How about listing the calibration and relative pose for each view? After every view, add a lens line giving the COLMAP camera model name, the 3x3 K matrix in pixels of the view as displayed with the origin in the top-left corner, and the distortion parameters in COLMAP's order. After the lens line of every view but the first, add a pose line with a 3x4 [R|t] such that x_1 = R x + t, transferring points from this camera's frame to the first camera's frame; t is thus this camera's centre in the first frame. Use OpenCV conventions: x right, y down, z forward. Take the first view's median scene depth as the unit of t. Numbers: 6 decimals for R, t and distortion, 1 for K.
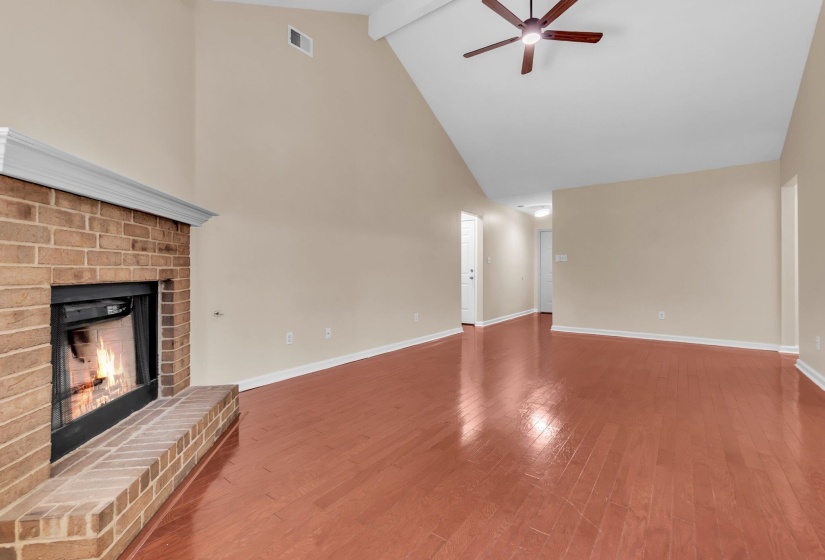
lens RADIAL K [[364.6, 0, 406.0], [0, 364.6, 265.2], [0, 0, 1]] dist [-0.003815, 0.000172]
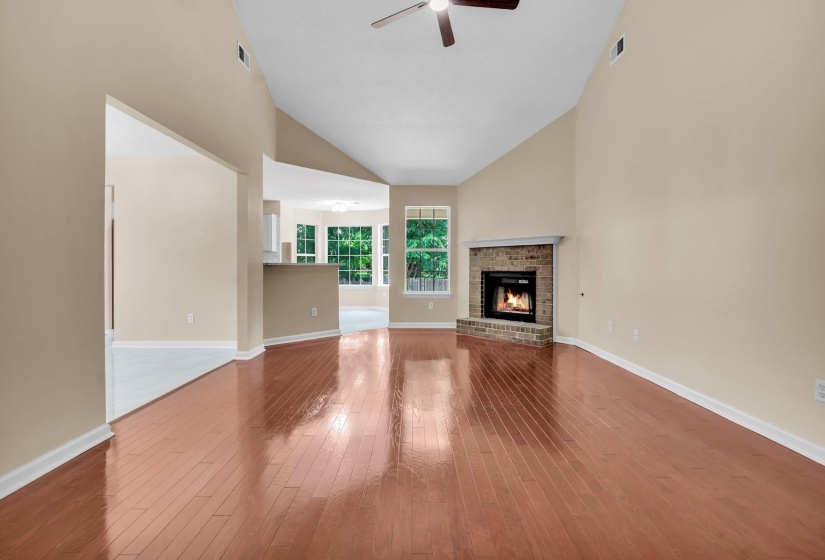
lens RADIAL K [[364.6, 0, 406.0], [0, 364.6, 265.2], [0, 0, 1]] dist [-0.003815, 0.000172]
pose [[-0.807819, -0.001375, -0.589430, 1.465023], [0.013064, 0.999710, -0.020237, 0.042046], [0.589286, -0.024048, -0.807566, 2.611193]]
